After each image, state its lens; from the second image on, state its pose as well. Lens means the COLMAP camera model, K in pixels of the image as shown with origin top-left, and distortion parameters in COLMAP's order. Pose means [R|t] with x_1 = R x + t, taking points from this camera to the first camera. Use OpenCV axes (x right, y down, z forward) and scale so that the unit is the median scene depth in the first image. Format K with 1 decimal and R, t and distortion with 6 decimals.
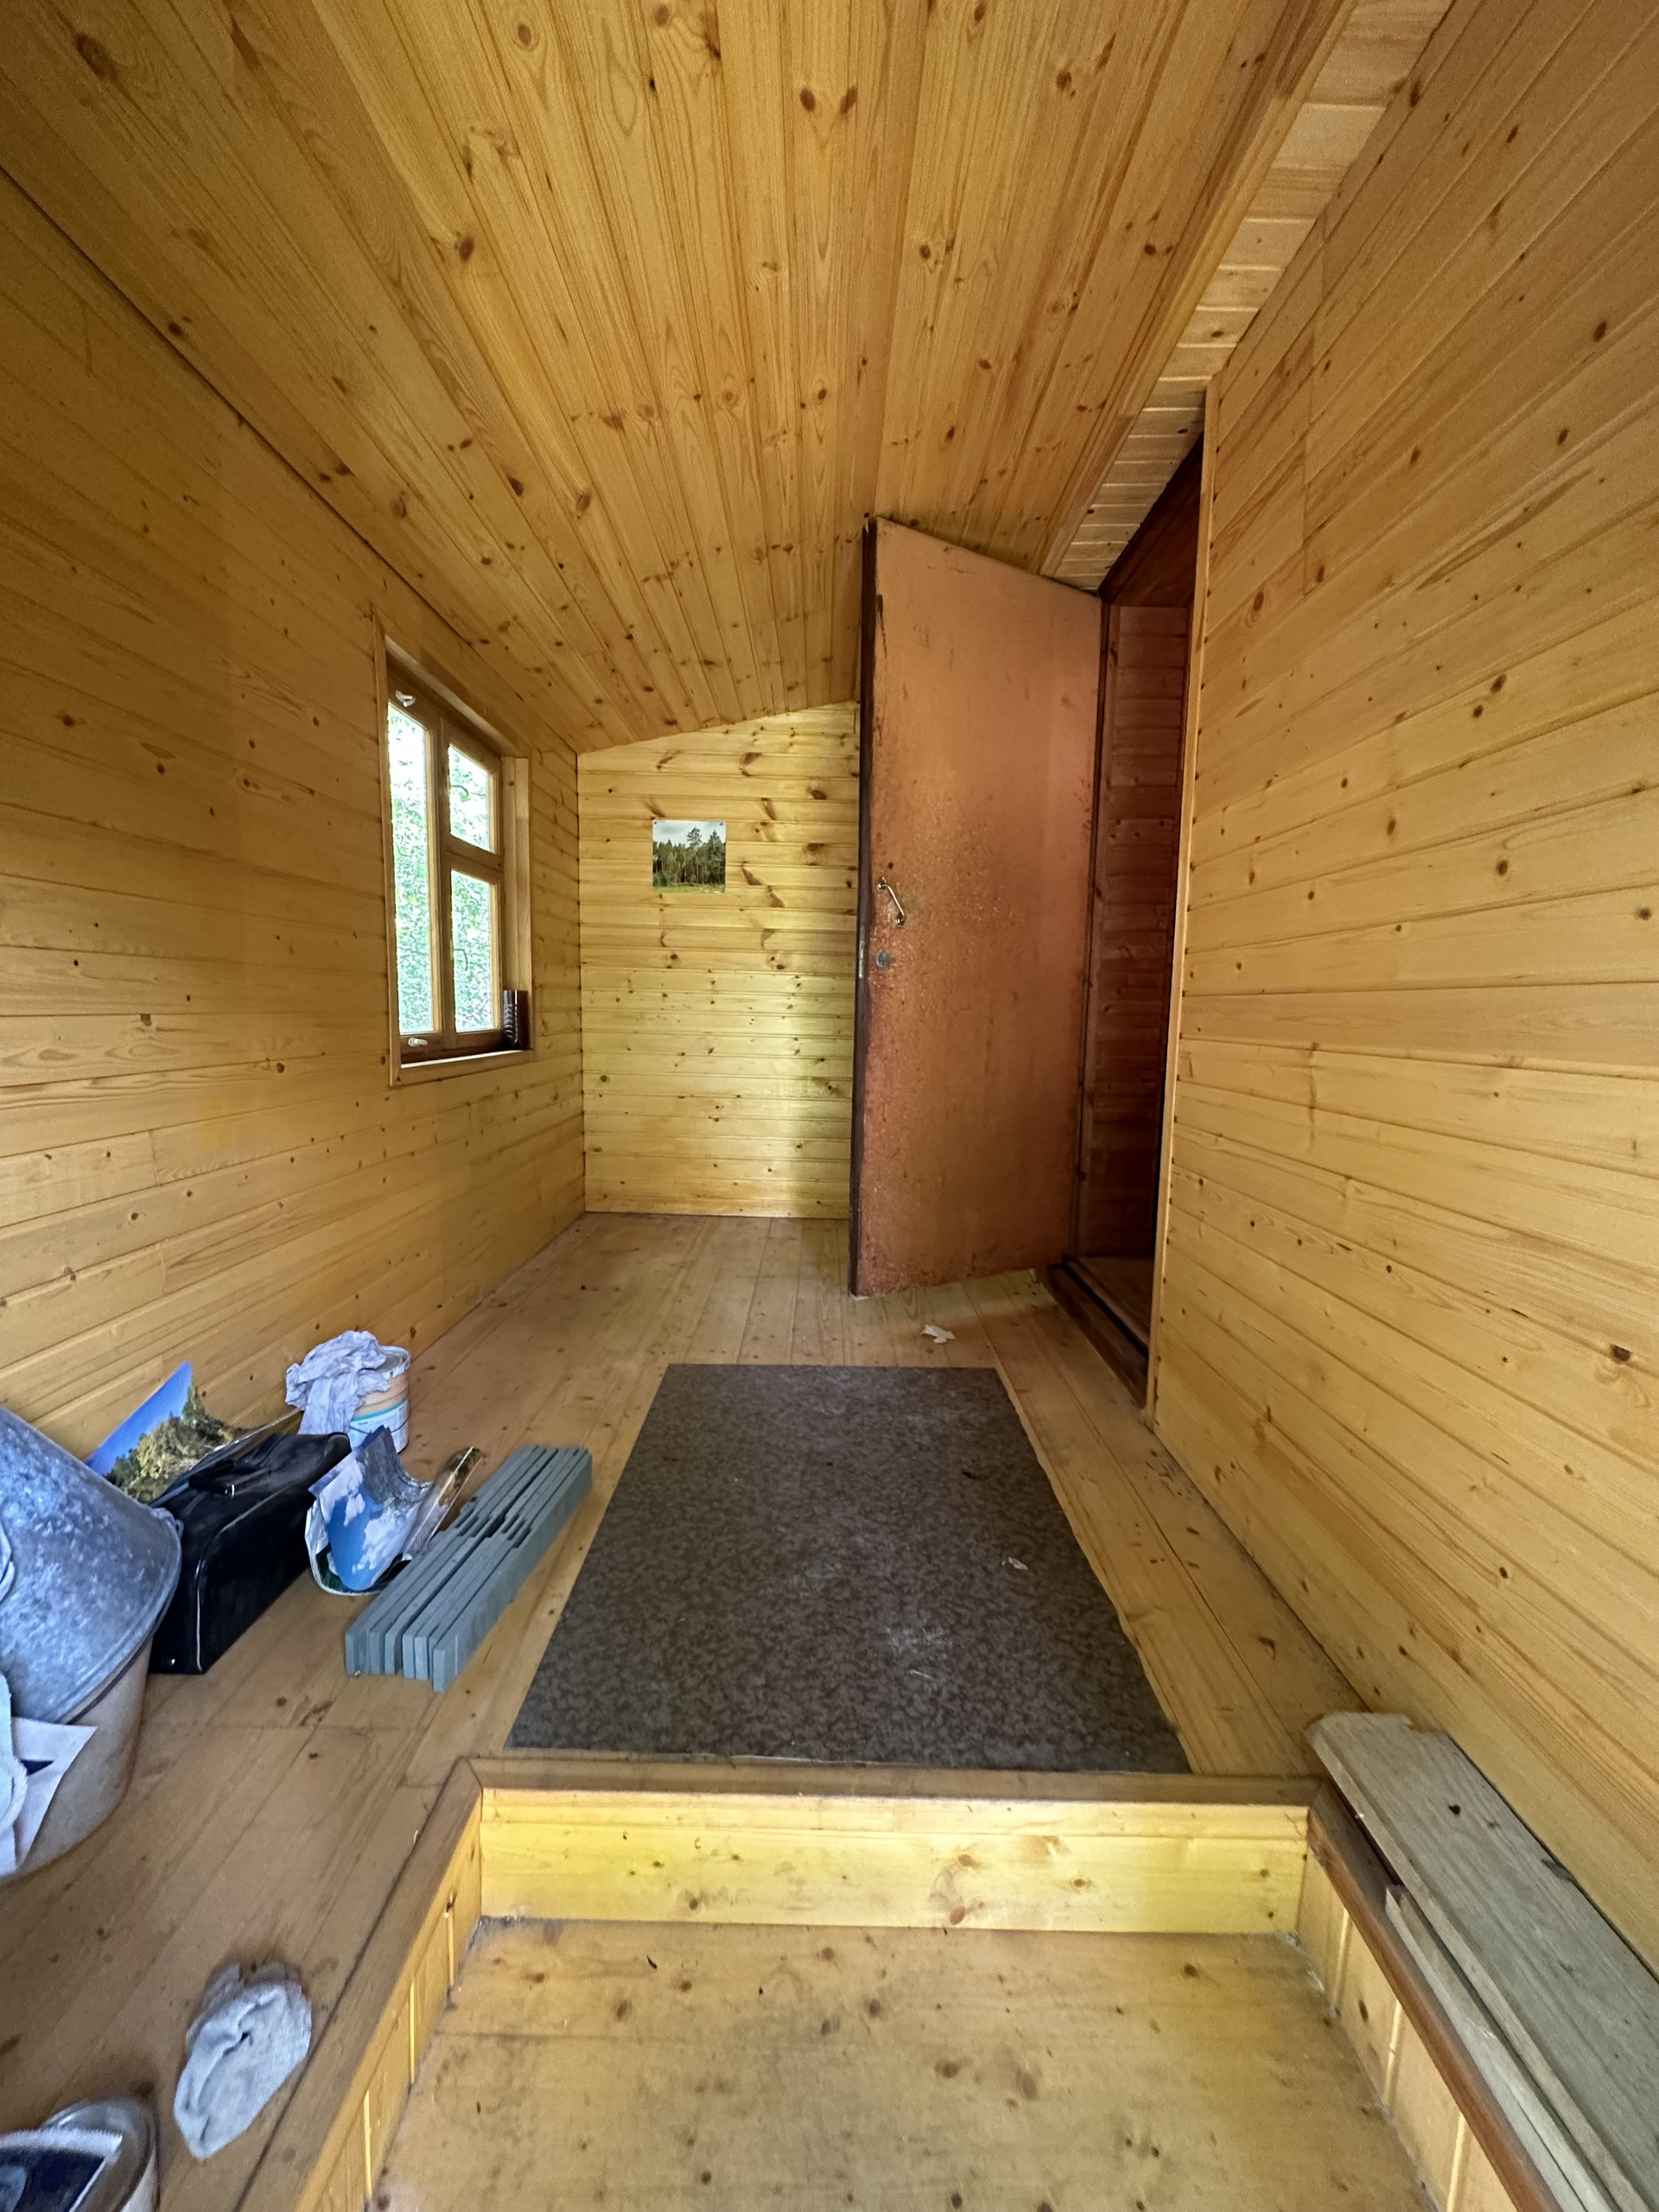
lens RADIAL K [[881.0, 0, 822.4], [0, 881.0, 1107.3], [0, 0, 1]] dist [-0.003285, 0.000869]
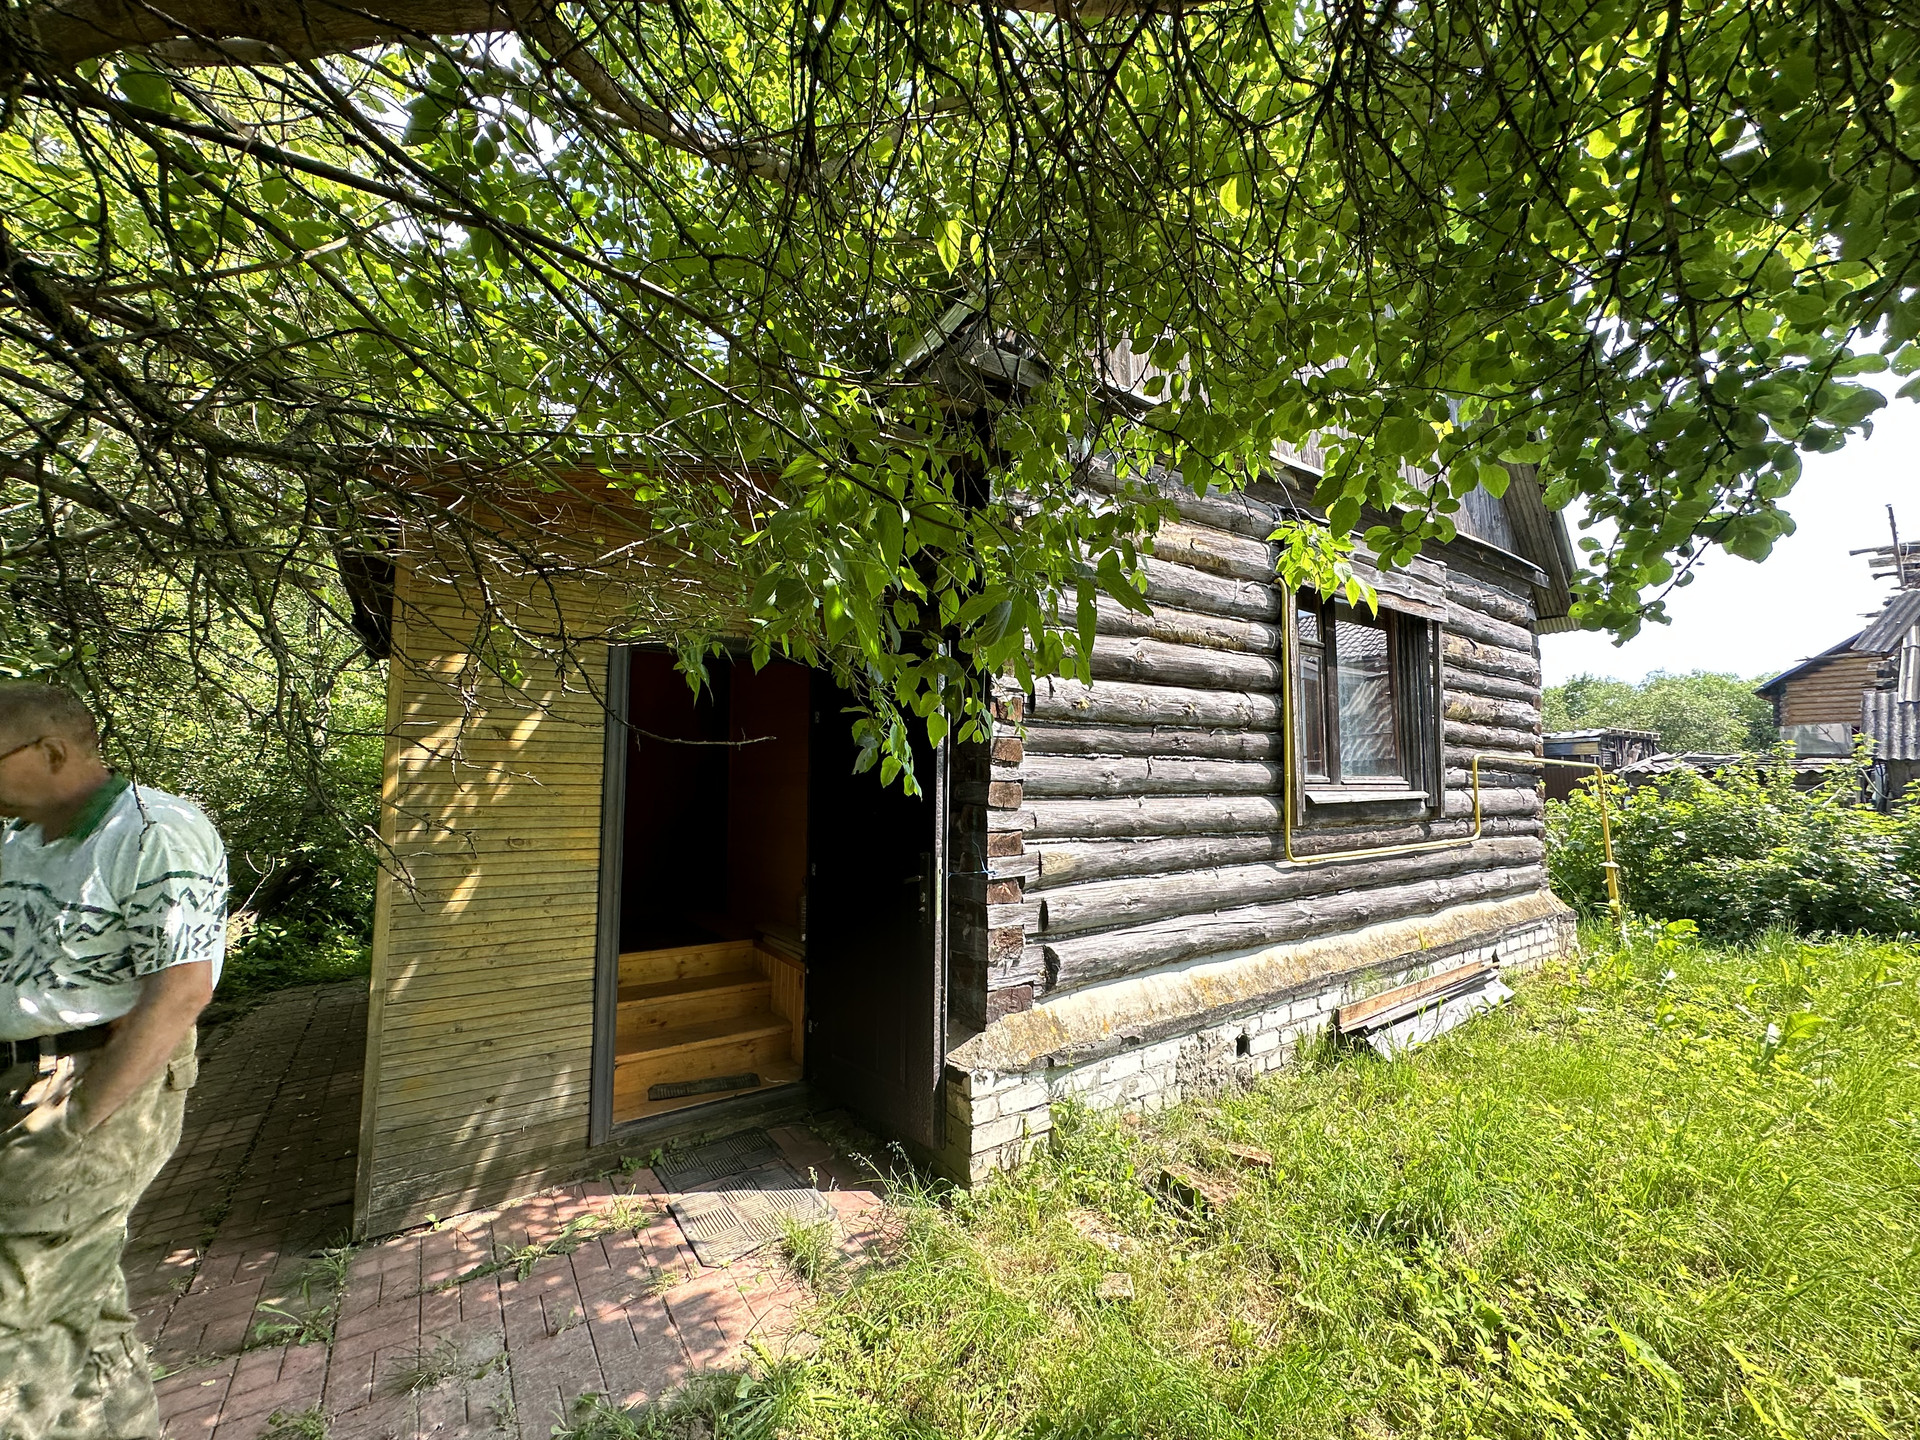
lens RADIAL K [[764.7, 0, 959.8], [0, 764.7, 721.0], [0, 0, 1]] dist [-0.003285, 0.000869]
pose [[0.818078, 0.026053, 0.574516, -0.604016], [0.082830, 0.983220, -0.162533, 0.229423], [-0.569111, 0.180552, 0.802193, -2.017691]]
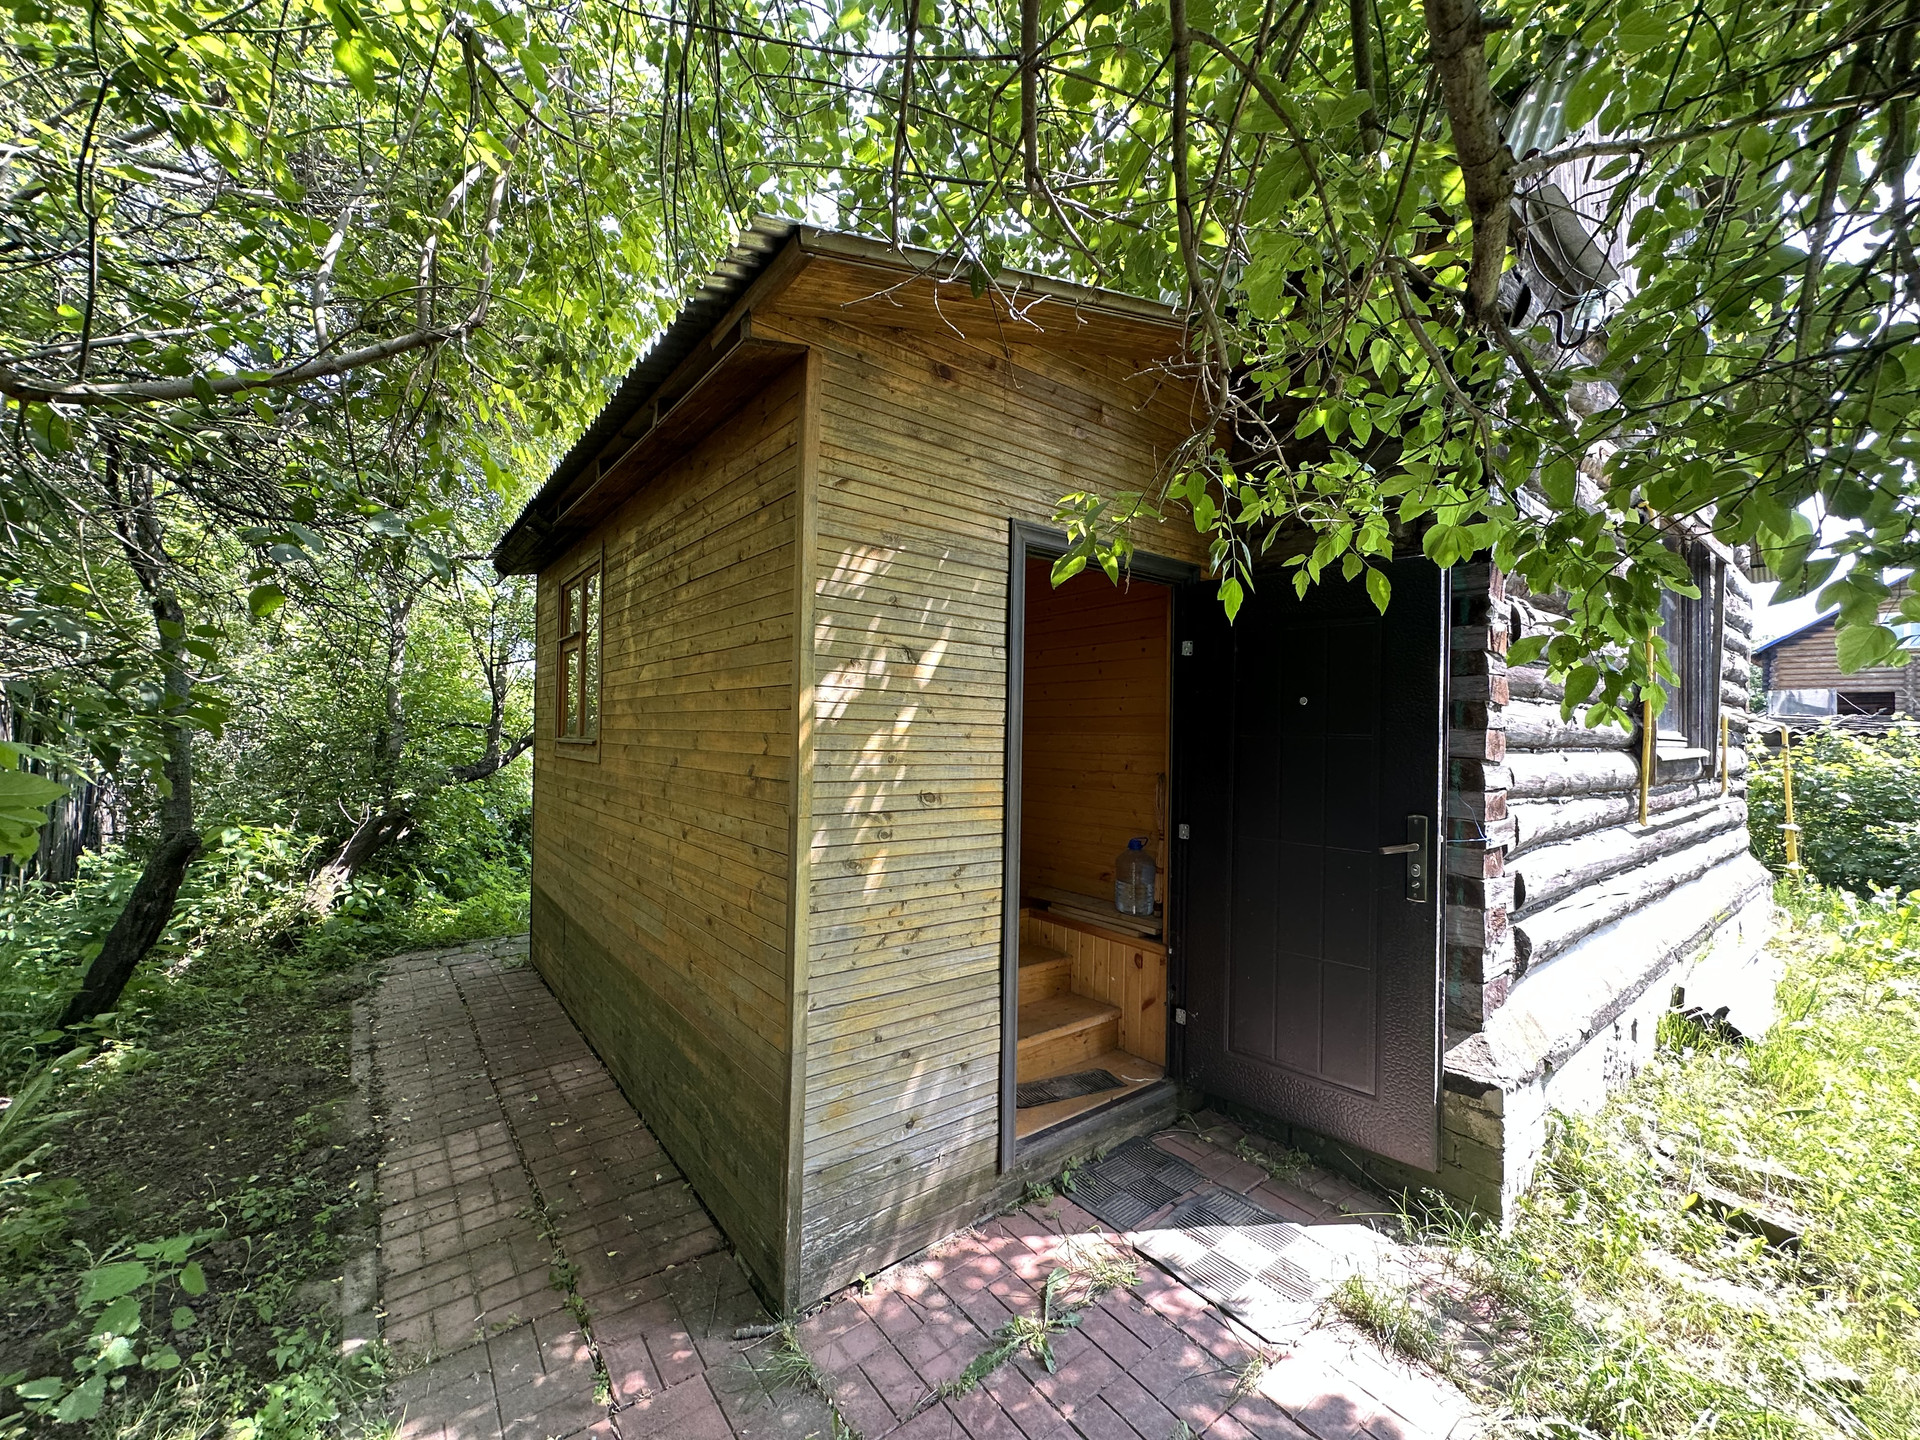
lens RADIAL K [[764.7, 0, 961.6], [0, 764.7, 724.8], [0, 0, 1]] dist [-0.003285, 0.000869]
pose [[0.787061, -0.000981, 0.616874, -1.199814], [0.071505, 0.993403, -0.089652, 0.131994], [-0.612716, 0.114671, 0.781939, -1.093730]]
